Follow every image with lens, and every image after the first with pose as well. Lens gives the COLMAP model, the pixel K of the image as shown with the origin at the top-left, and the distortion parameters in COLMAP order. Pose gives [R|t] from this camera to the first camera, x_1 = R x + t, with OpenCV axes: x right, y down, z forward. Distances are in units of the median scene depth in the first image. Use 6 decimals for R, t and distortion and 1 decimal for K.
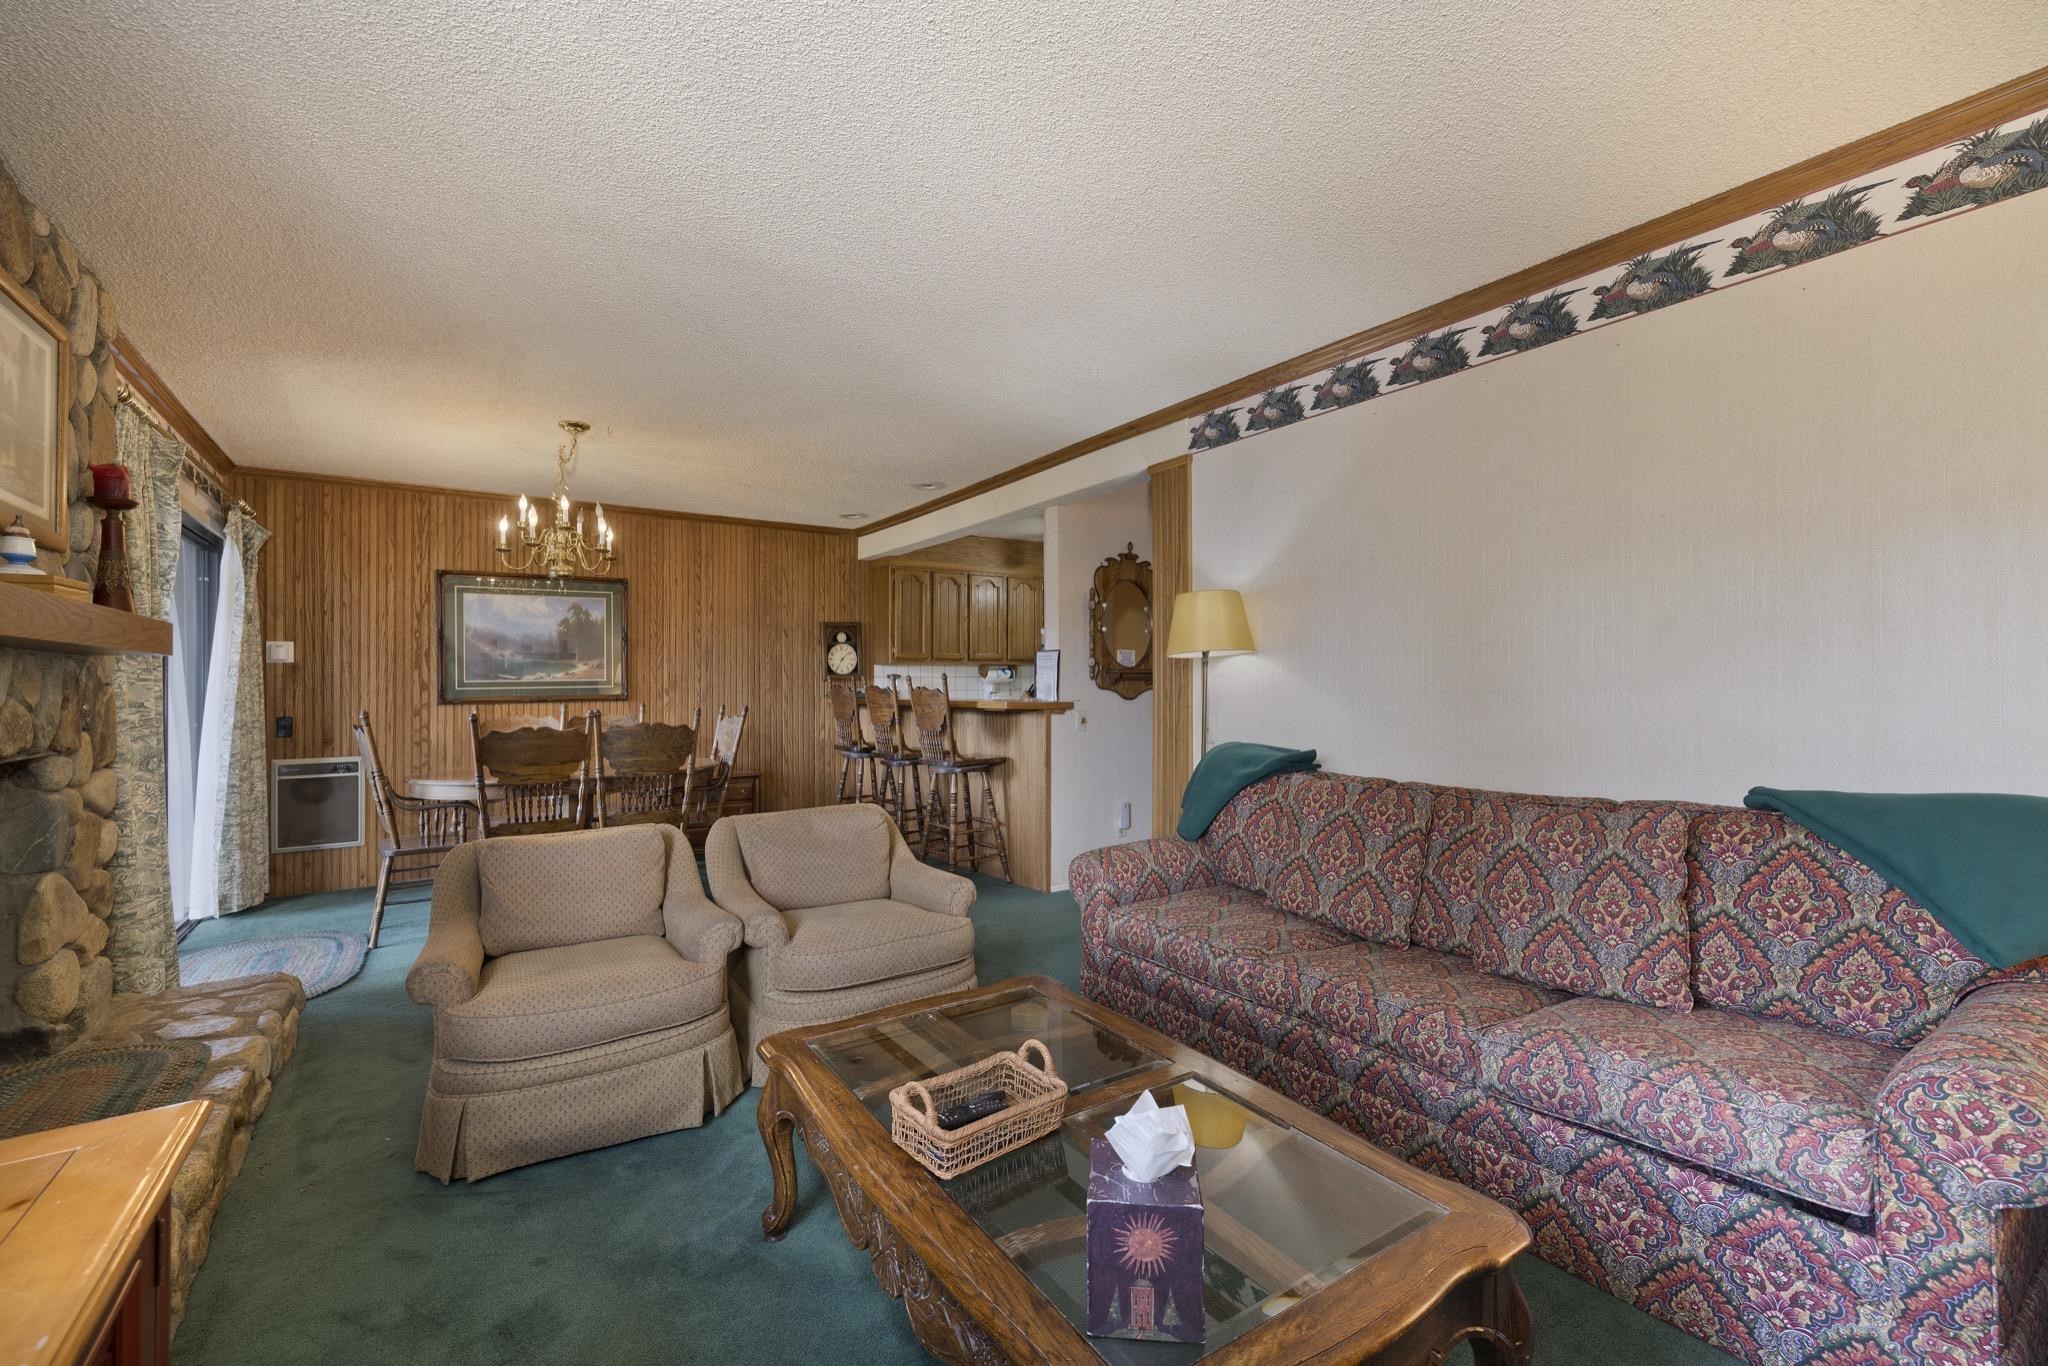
lens RADIAL K [[840.7, 0, 1016.0], [0, 840.7, 669.9], [0, 0, 1]] dist [0.001647, -0.000514]
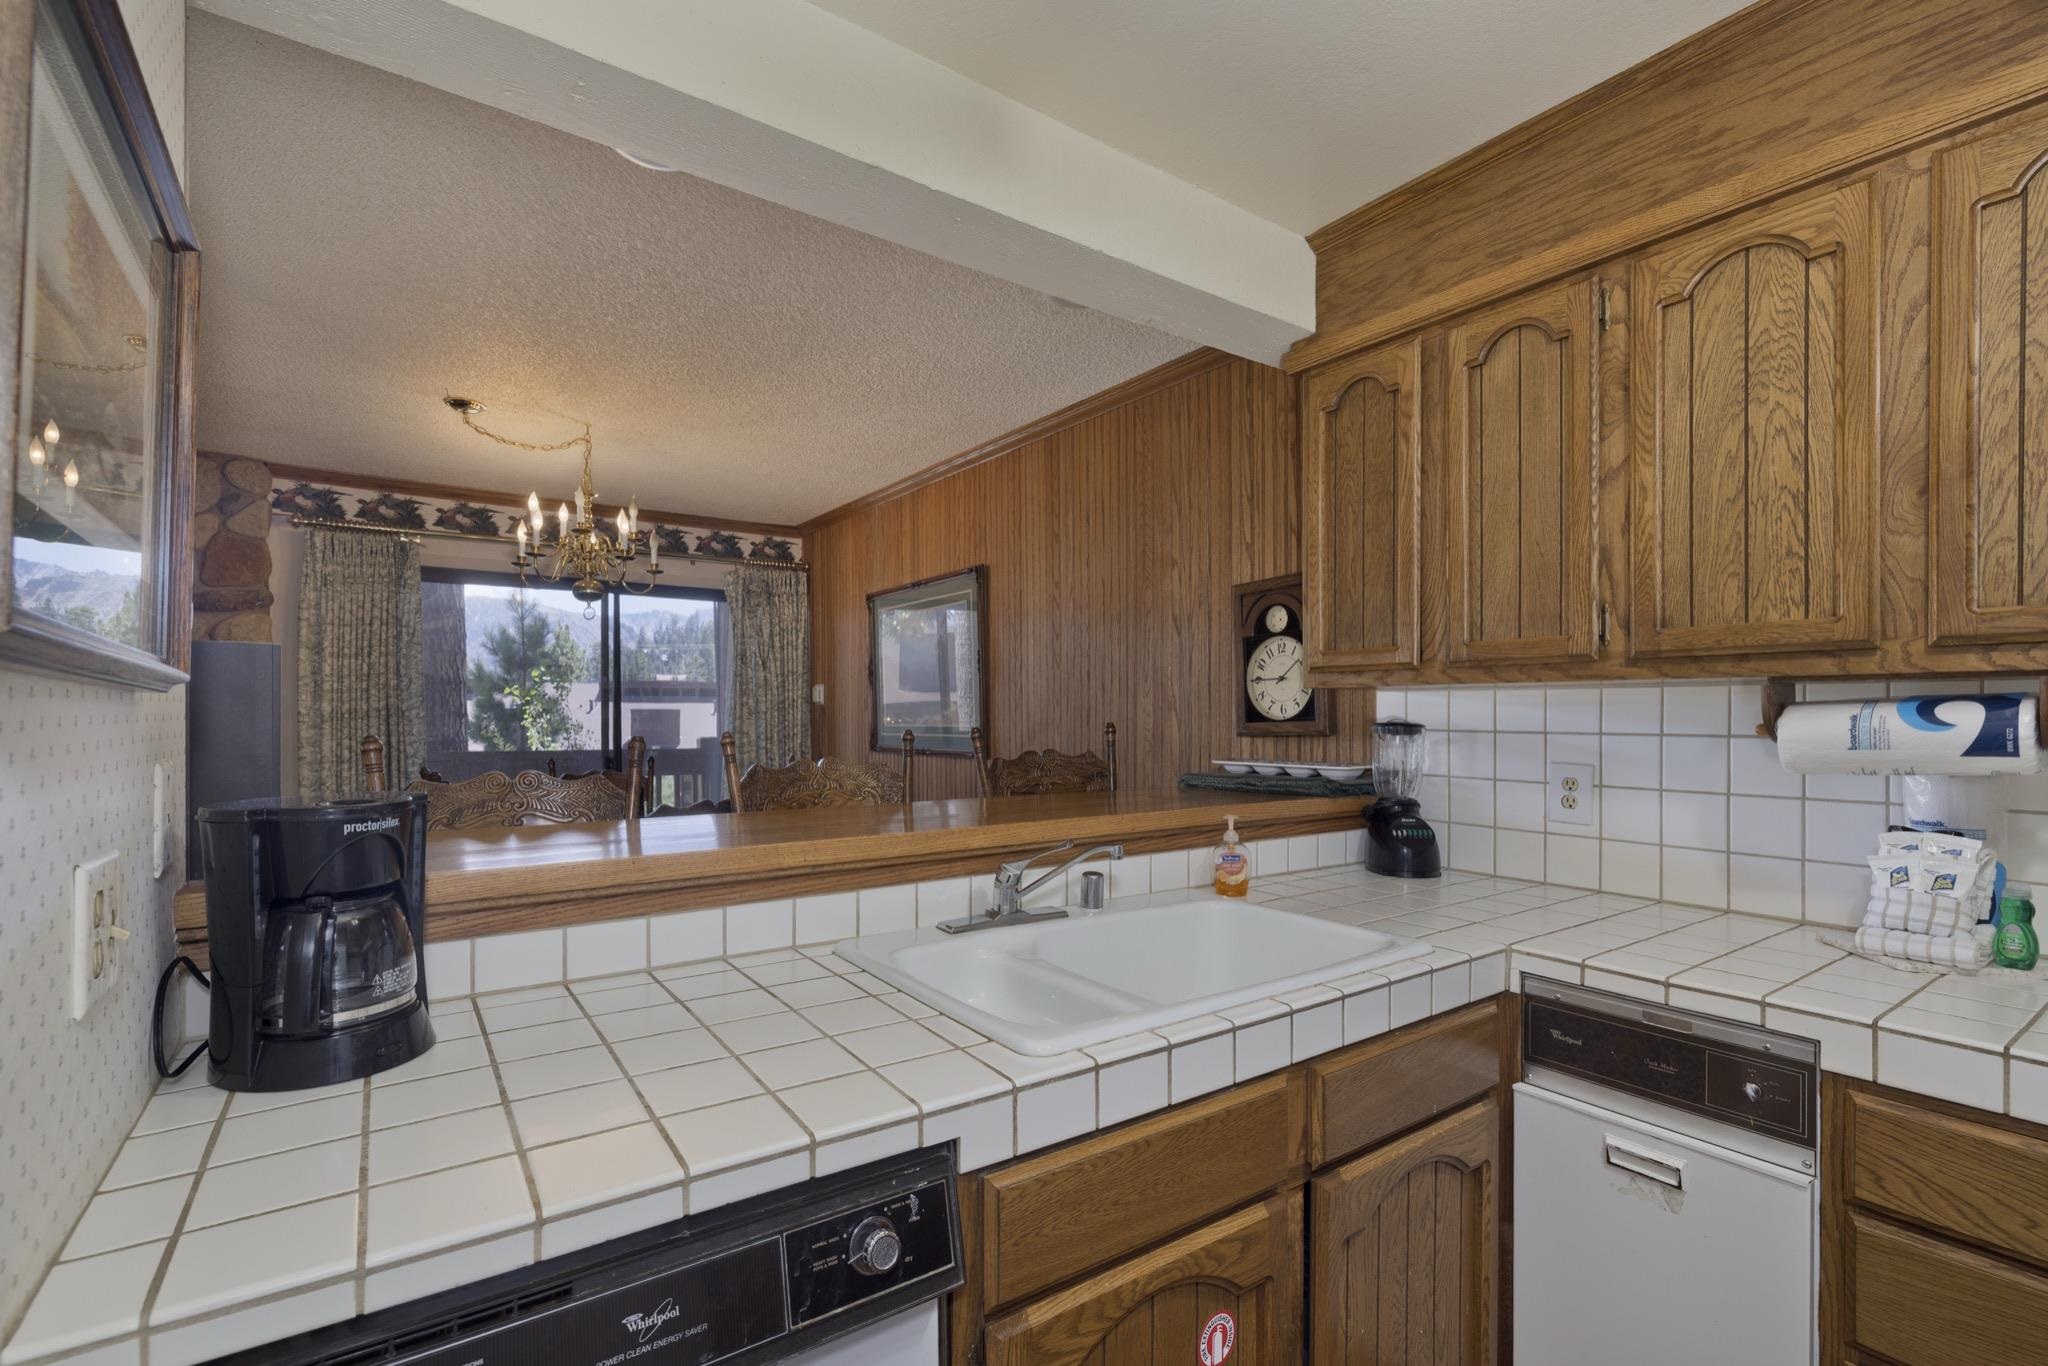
lens RADIAL K [[855.7, 0, 1029.4], [0, 855.7, 705.7], [0, 0, 1]] dist [0.000498, -0.000105]
pose [[0.033386, -0.003323, -0.999437, 0.165297], [0.009203, 0.999953, -0.003017, -0.000375], [0.999400, -0.009097, 0.033415, 0.876967]]
